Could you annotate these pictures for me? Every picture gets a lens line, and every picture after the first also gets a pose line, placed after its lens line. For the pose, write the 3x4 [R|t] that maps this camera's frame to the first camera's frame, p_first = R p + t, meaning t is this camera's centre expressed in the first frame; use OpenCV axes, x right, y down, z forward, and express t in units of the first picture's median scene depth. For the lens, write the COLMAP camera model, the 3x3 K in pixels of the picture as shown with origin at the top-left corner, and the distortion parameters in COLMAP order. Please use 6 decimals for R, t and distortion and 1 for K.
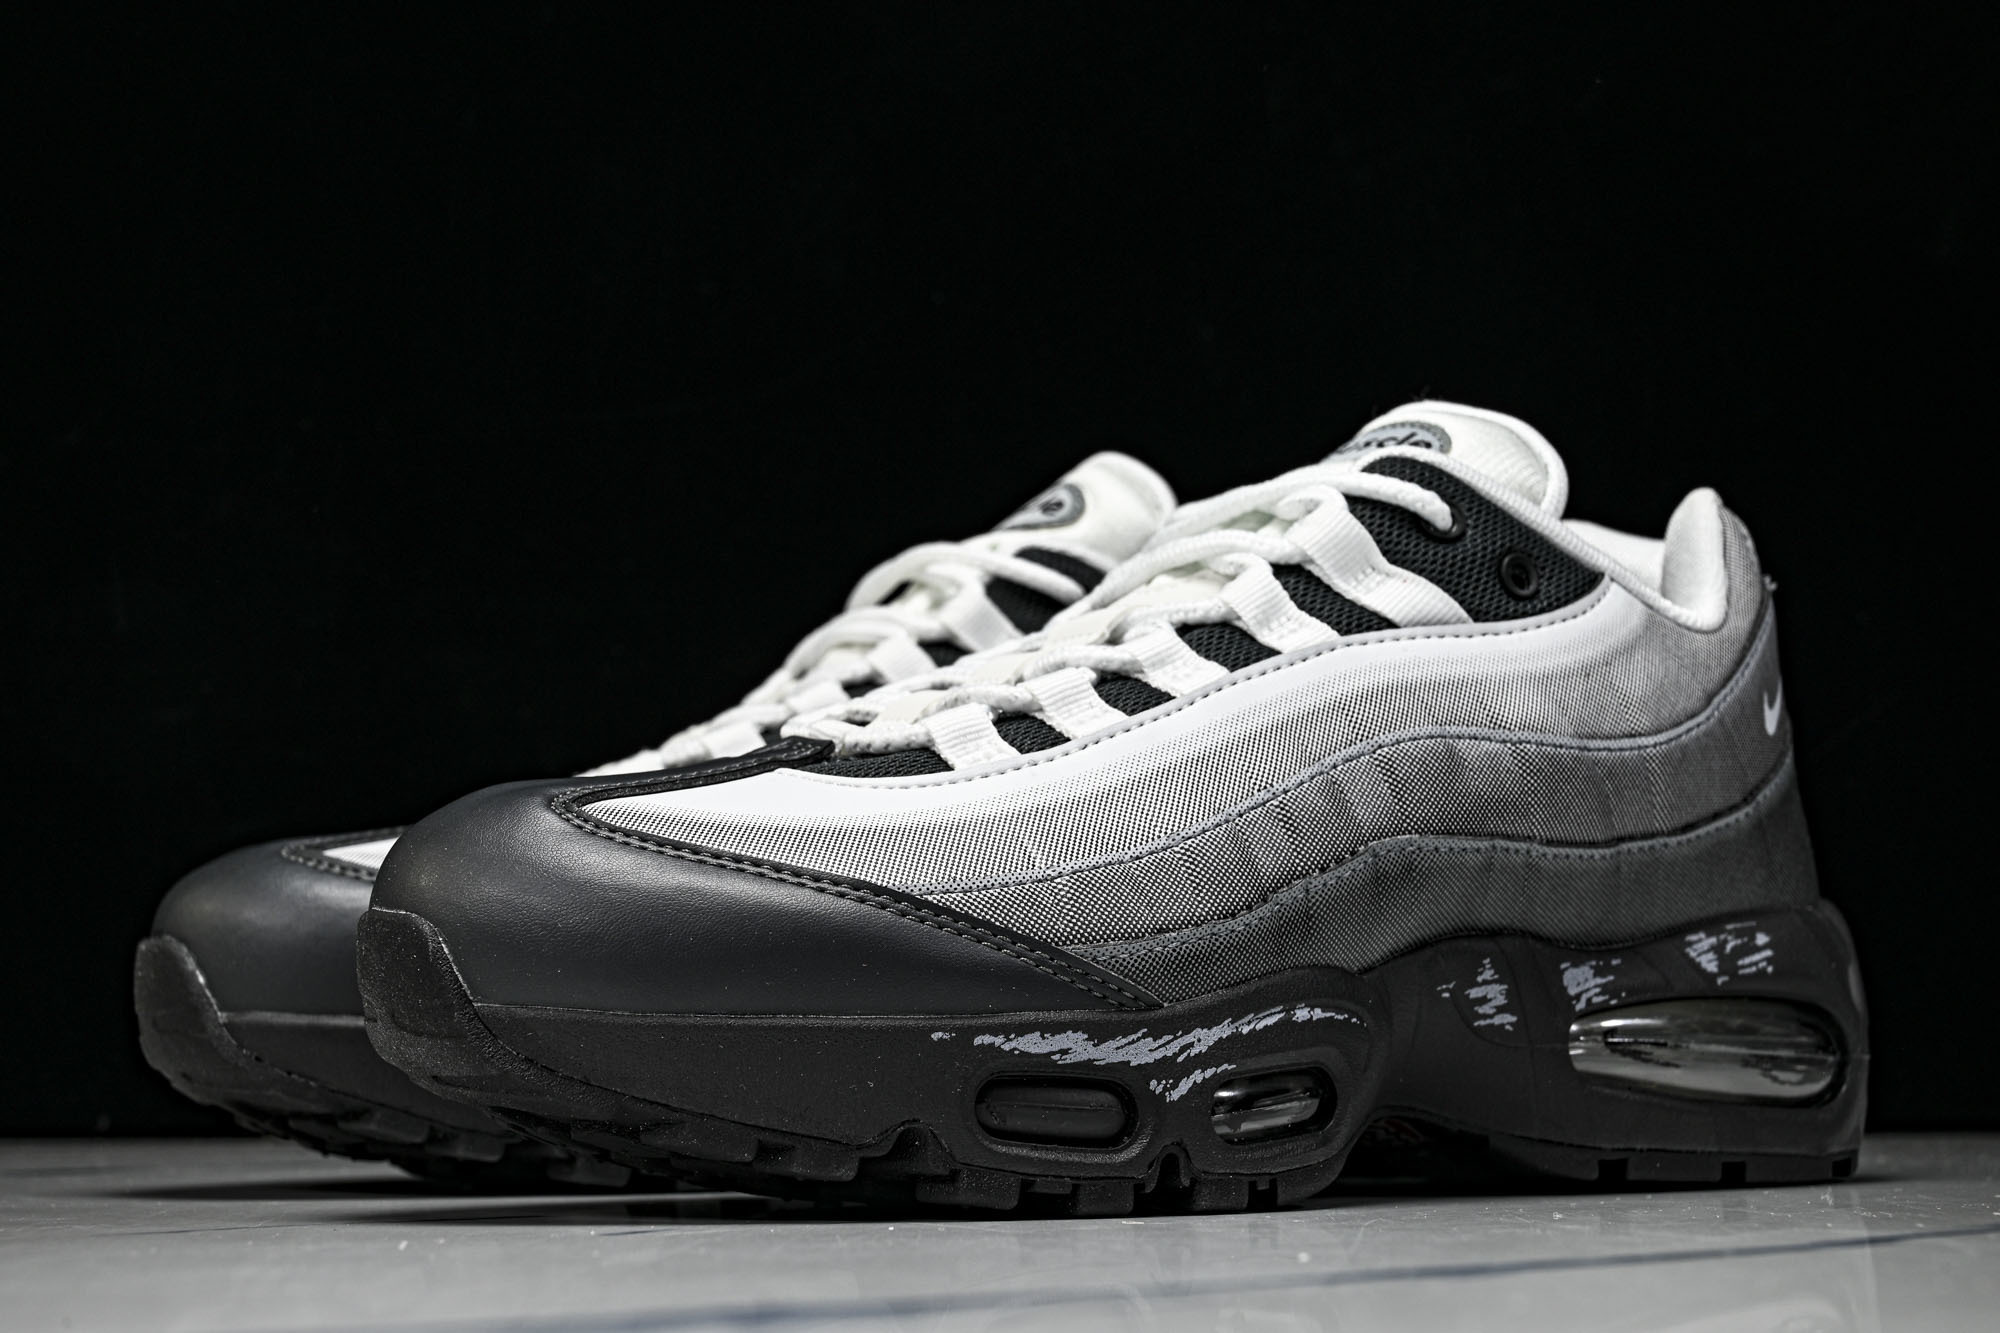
lens RADIAL K [[3226.5, 0, 999.0], [0, 3226.5, 675.8], [0, 0, 1]] dist [0.021028, 0.000000]
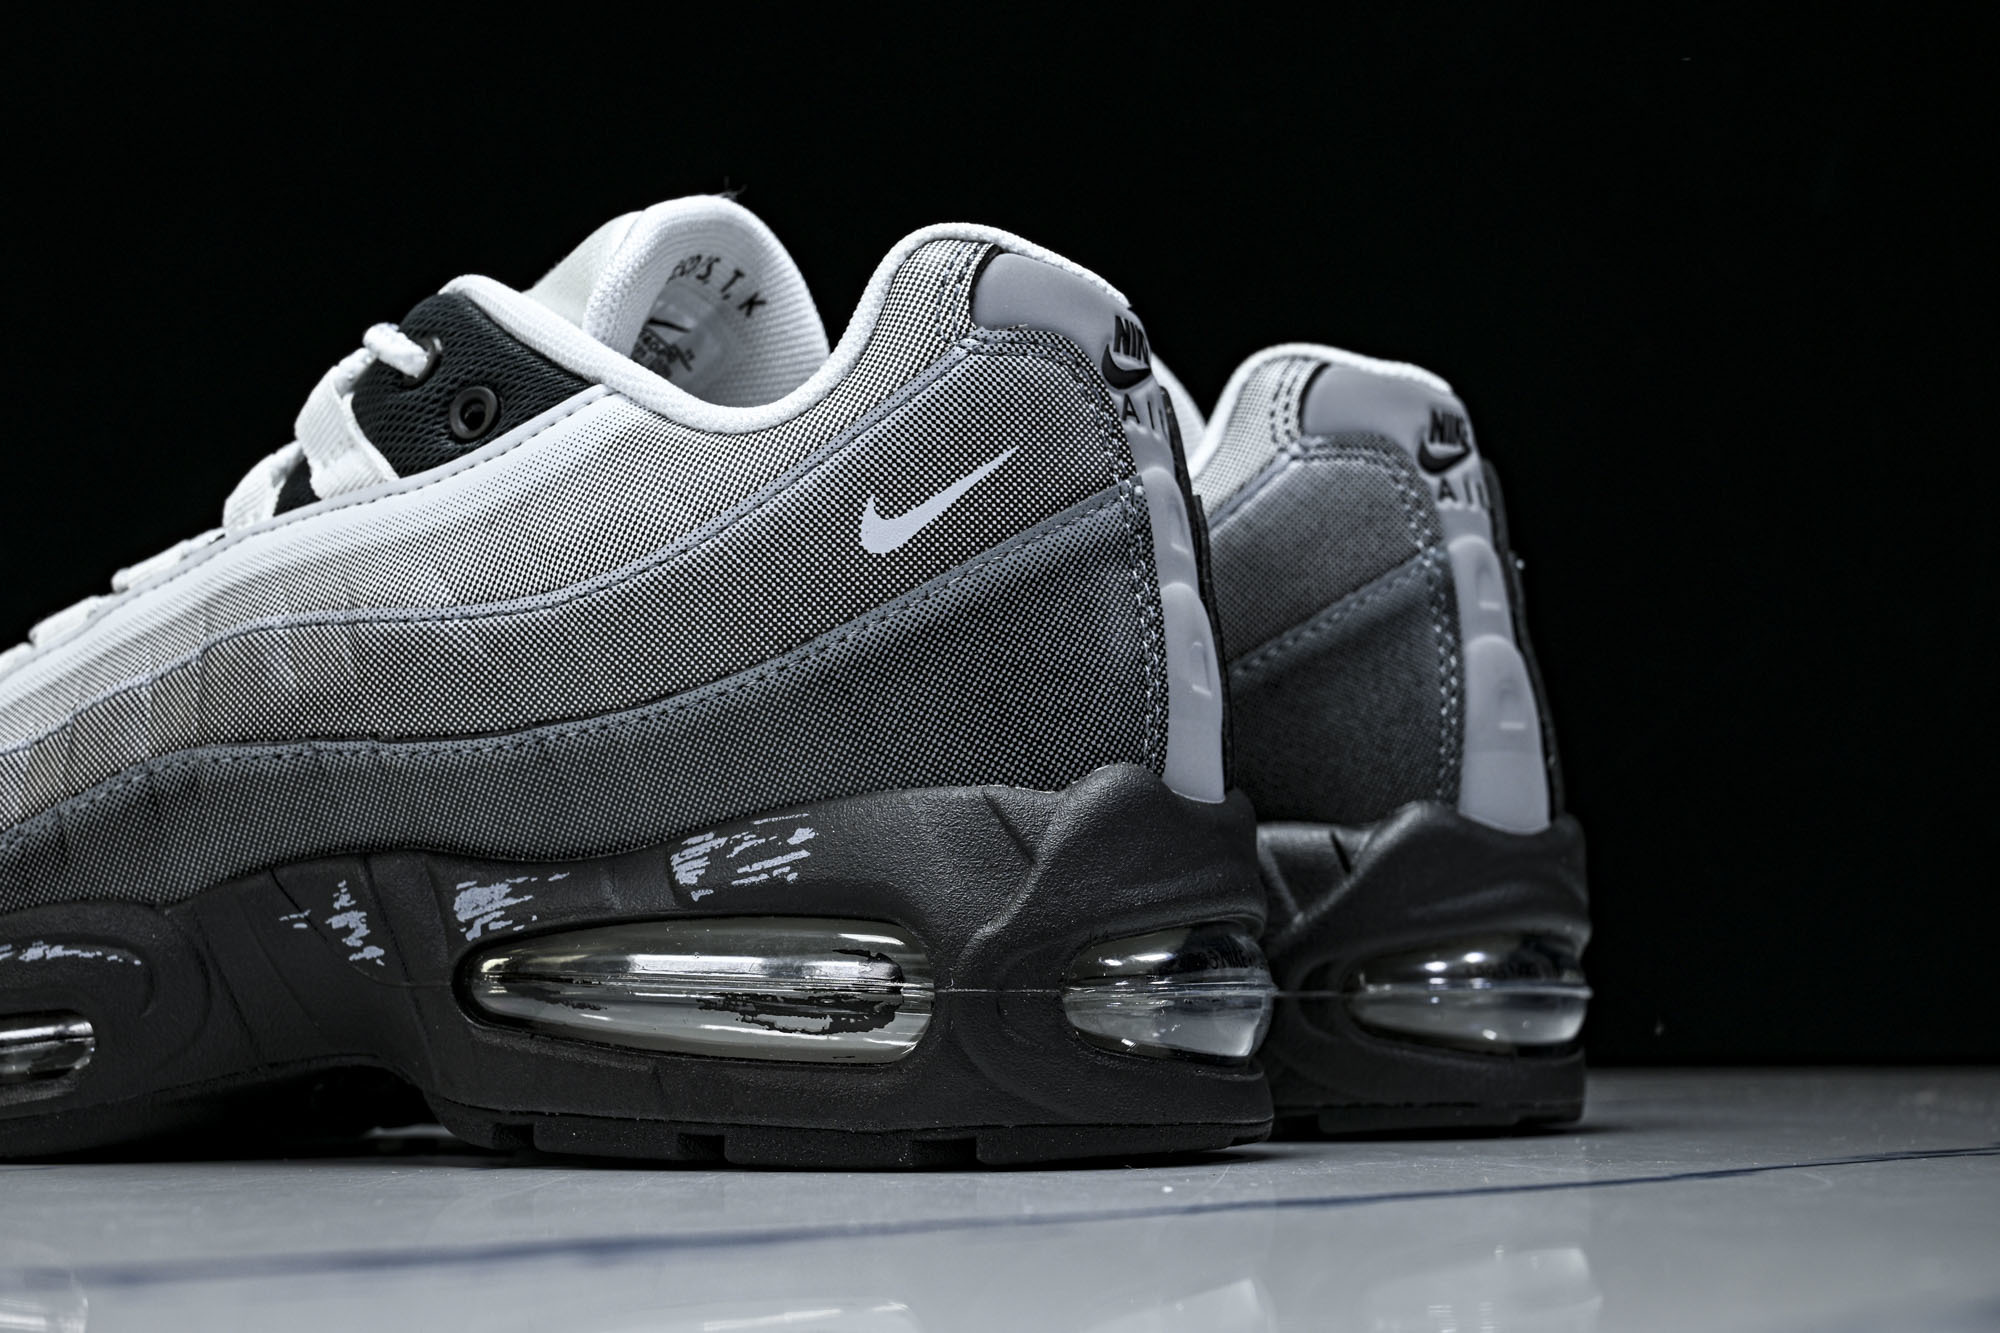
lens RADIAL K [[3226.5, 0, 1004.1], [0, 3226.5, 649.9], [0, 0, 1]] dist [0.021028, 0.000000]
pose [[0.504535, -0.087845, -0.858911, 0.971809], [0.107674, 0.993446, -0.038355, 0.078485], [0.856651, -0.073131, 0.510687, 0.720494]]
